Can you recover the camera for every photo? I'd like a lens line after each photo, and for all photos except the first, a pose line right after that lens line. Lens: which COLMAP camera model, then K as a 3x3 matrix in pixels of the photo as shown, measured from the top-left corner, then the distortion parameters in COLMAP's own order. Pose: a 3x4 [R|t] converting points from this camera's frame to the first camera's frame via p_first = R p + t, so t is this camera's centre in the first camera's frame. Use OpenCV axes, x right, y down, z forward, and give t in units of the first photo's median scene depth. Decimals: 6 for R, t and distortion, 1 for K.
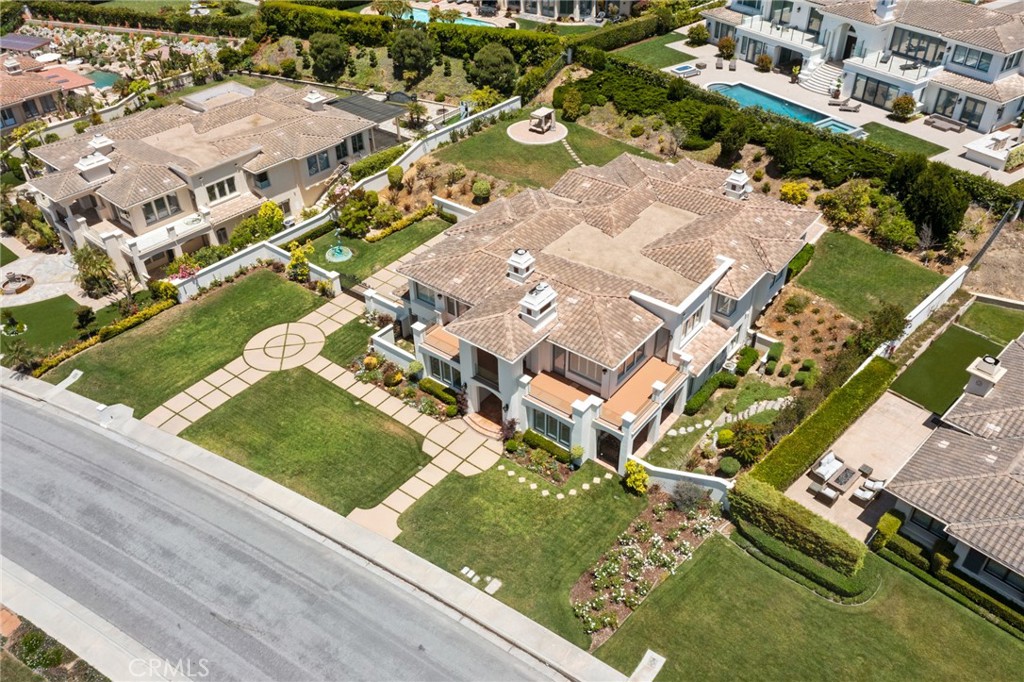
lens RADIAL K [[827.9, 0, 512.0], [0, 827.9, 341.0], [0, 0, 1]] dist [-0.000728, 0.006866]
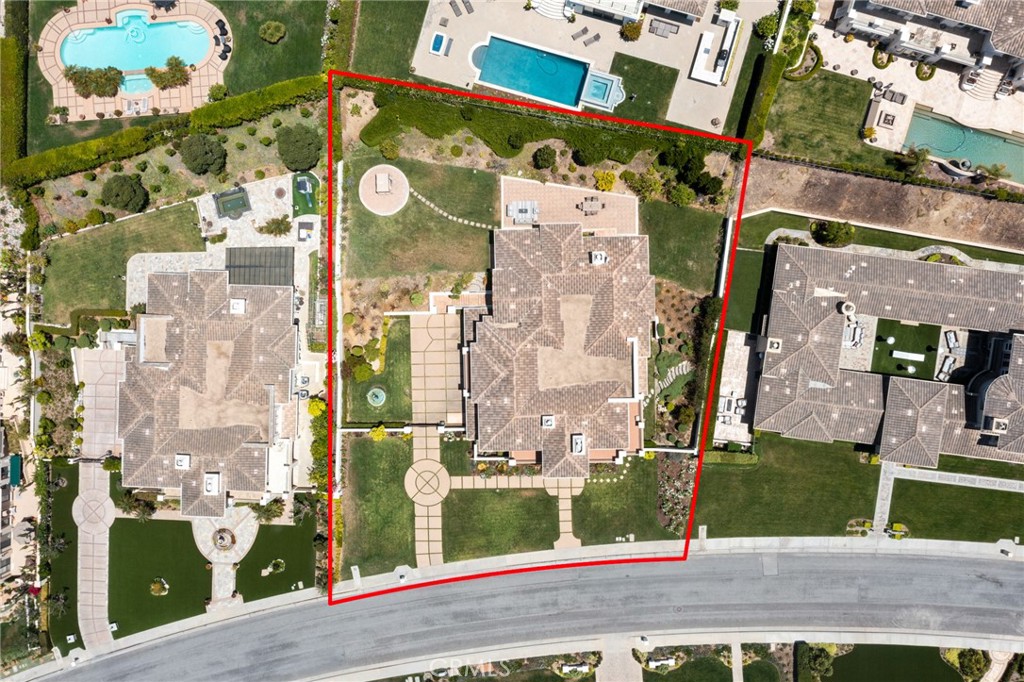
lens RADIAL K [[827.9, 0, 512.0], [0, 827.9, 341.0], [0, 0, 1]] dist [-0.000728, 0.006866]
pose [[0.775814, -0.630464, -0.025045, 0.096176], [0.387835, 0.445186, 0.807089, -1.524477], [-0.497691, -0.635865, 0.589898, 0.085860]]
